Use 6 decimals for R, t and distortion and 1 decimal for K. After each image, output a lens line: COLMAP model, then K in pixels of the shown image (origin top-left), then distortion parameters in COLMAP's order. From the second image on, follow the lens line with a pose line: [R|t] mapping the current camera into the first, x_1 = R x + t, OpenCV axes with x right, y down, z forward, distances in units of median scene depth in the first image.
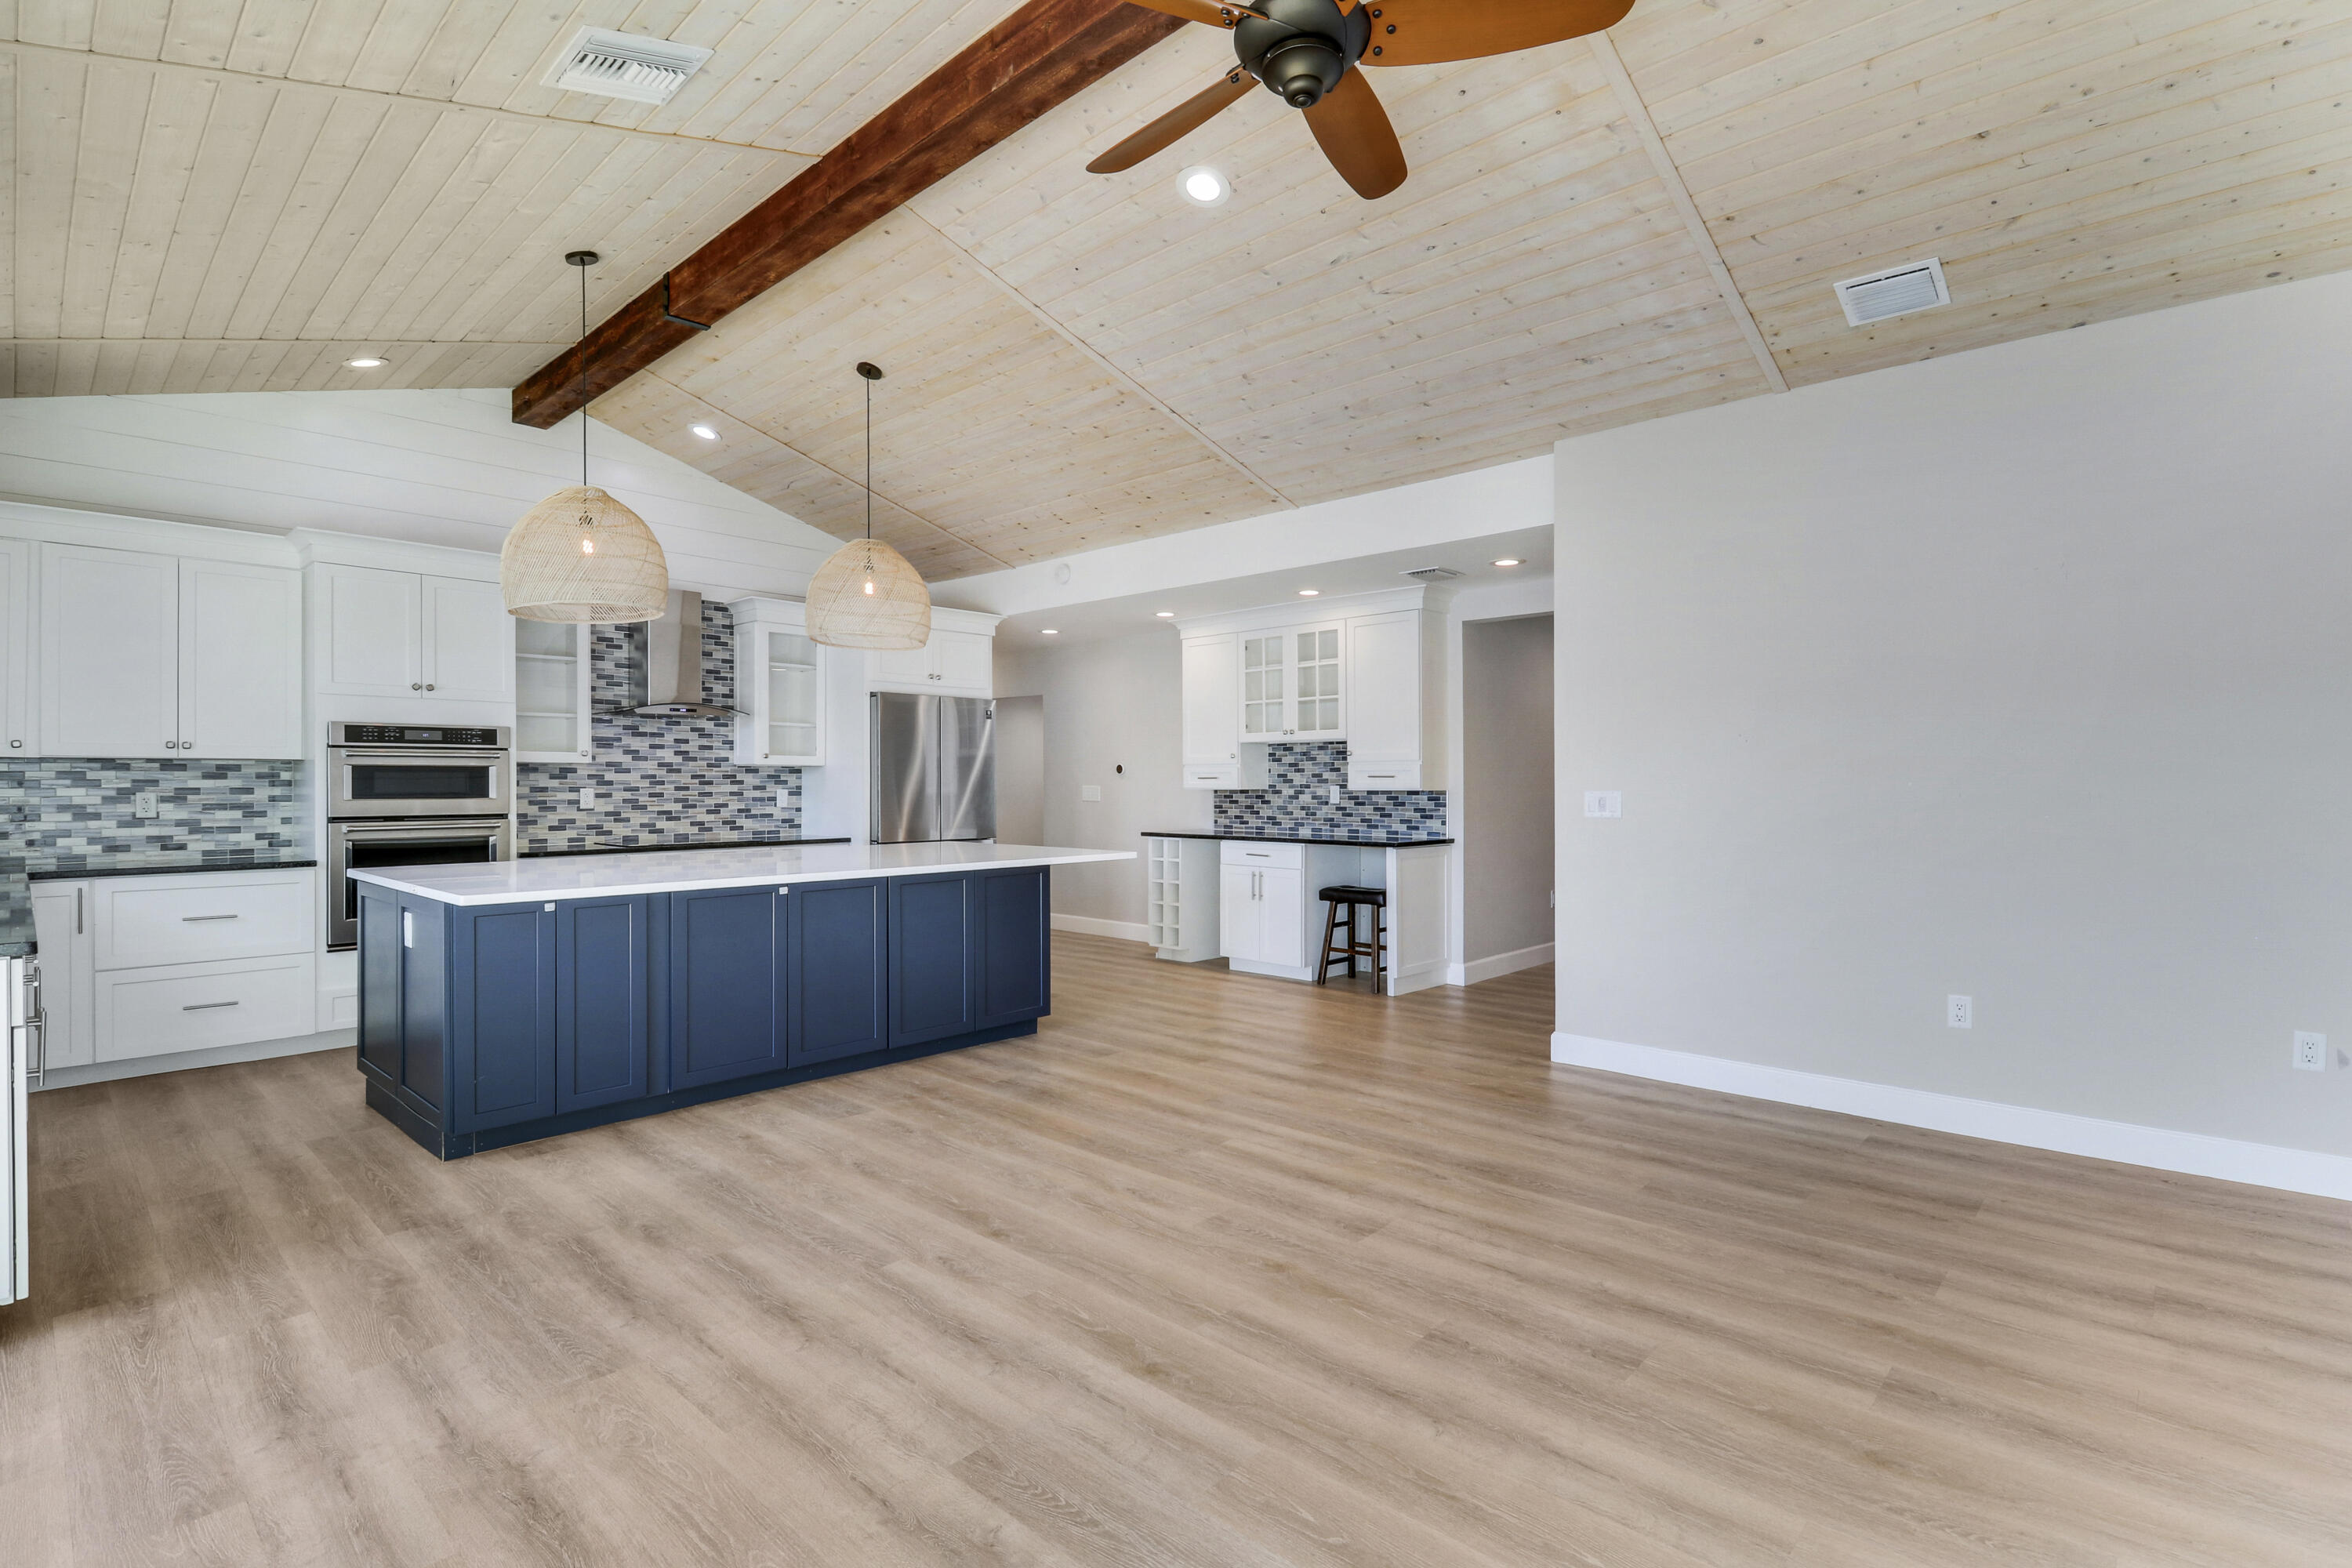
lens RADIAL K [[1107.8, 0, 1197.4], [0, 1107.8, 788.7], [0, 0, 1]] dist [0.006089, -0.014691]
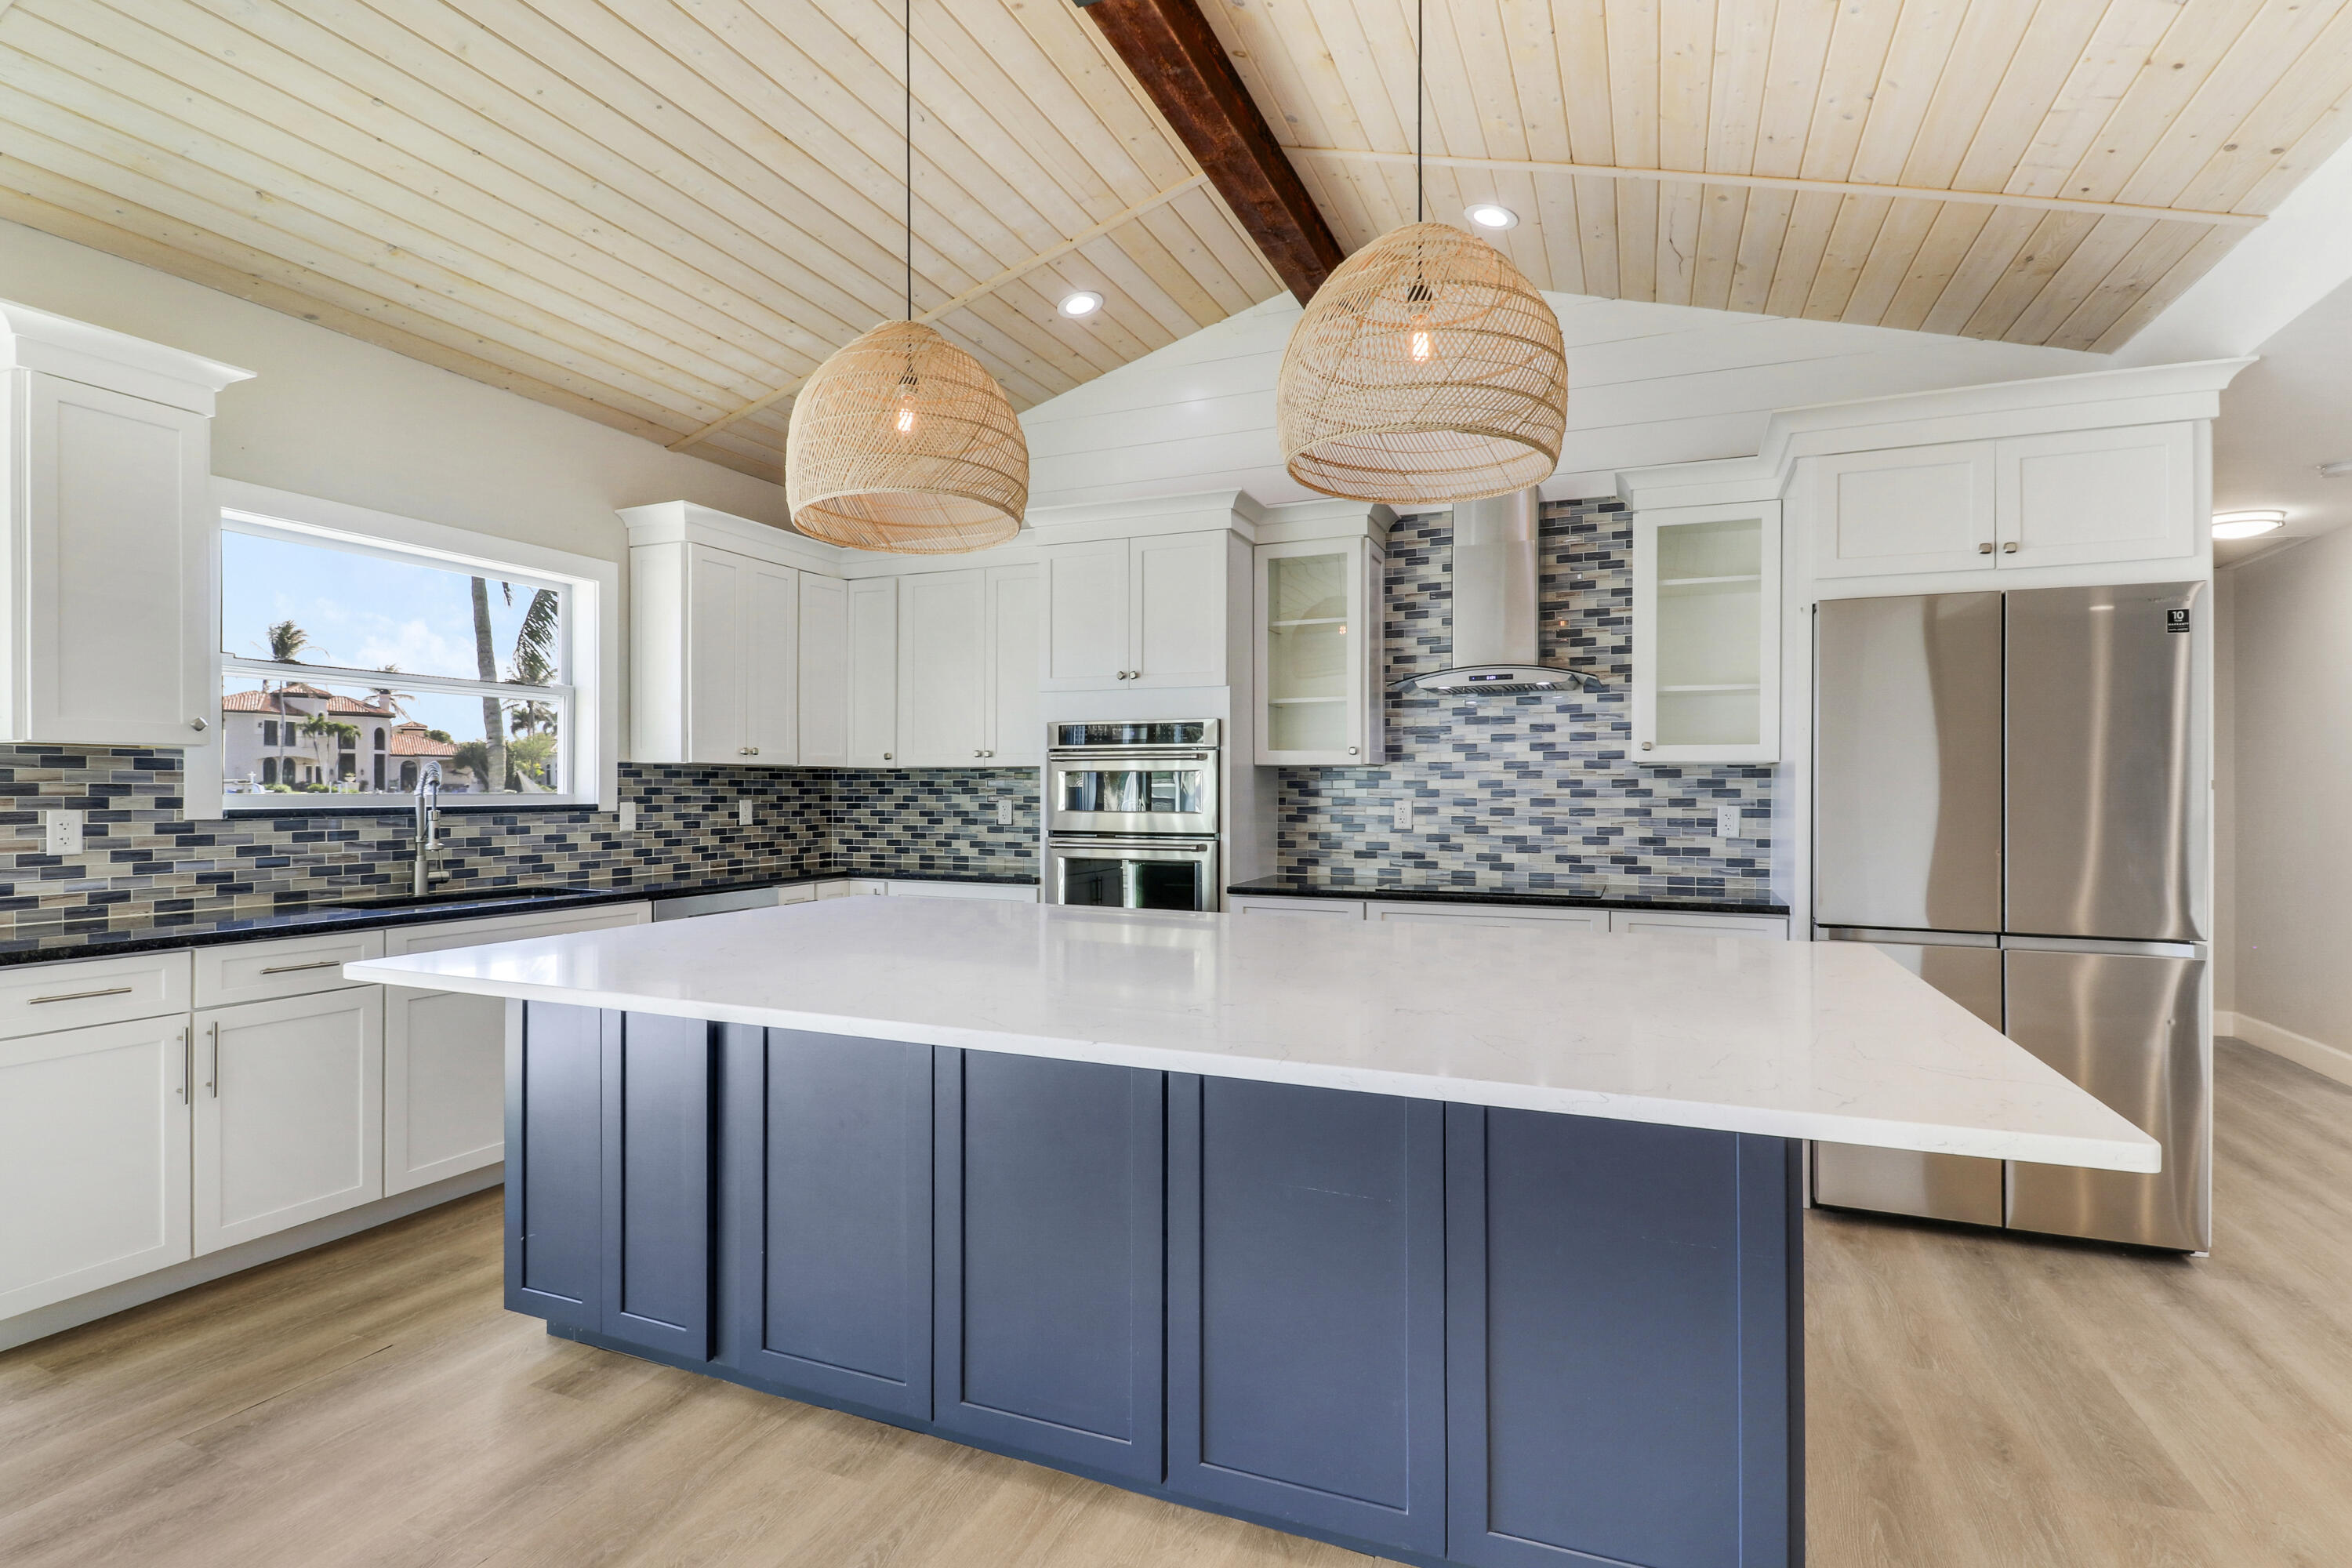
lens RADIAL K [[1107.8, 0, 1191.2], [0, 1107.8, 779.3], [0, 0, 1]] dist [0.006089, -0.014691]
pose [[0.344798, -0.008164, -0.938641, 0.059317], [-0.010209, 0.999870, -0.012446, -0.003555], [0.938621, 0.013874, 0.344670, 0.609543]]
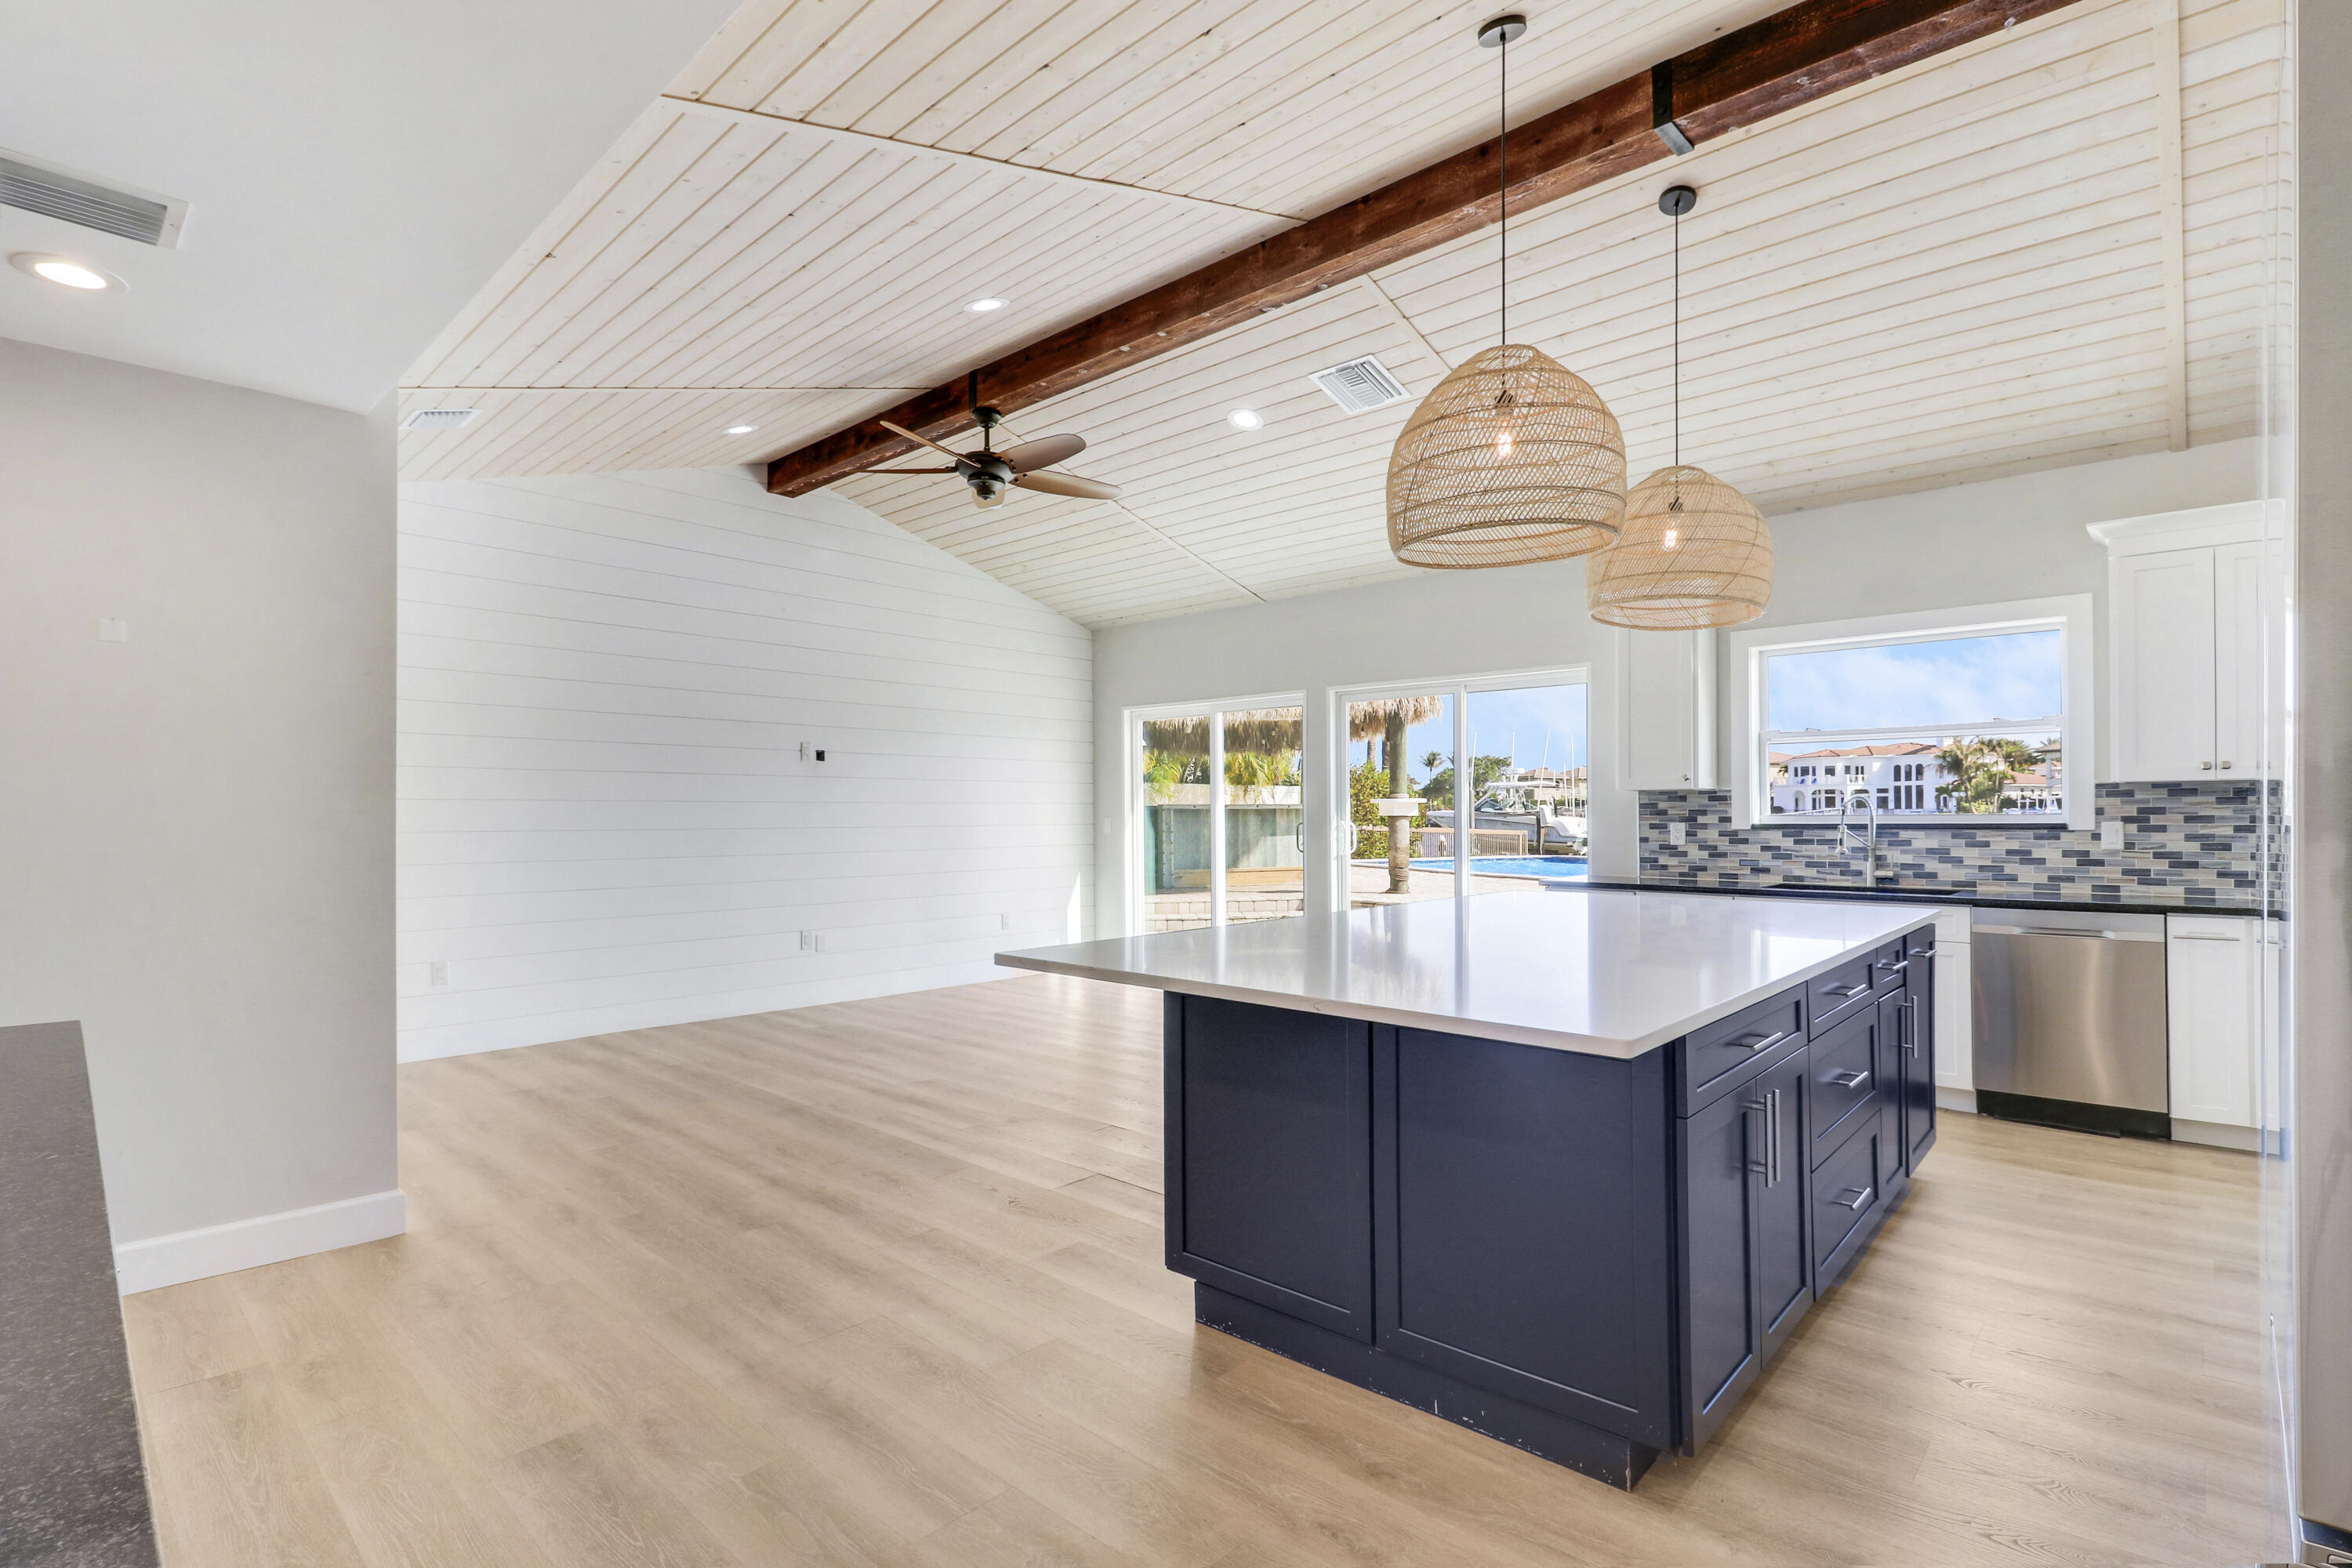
lens RADIAL K [[1107.8, 0, 1179.4], [0, 1107.8, 831.6], [0, 0, 1]] dist [0.006089, -0.014691]
pose [[-0.999912, 0.004512, 0.012491, -0.119415], [0.004807, 0.999710, 0.023609, -0.007488], [-0.012381, 0.023667, -0.999643, 1.217444]]
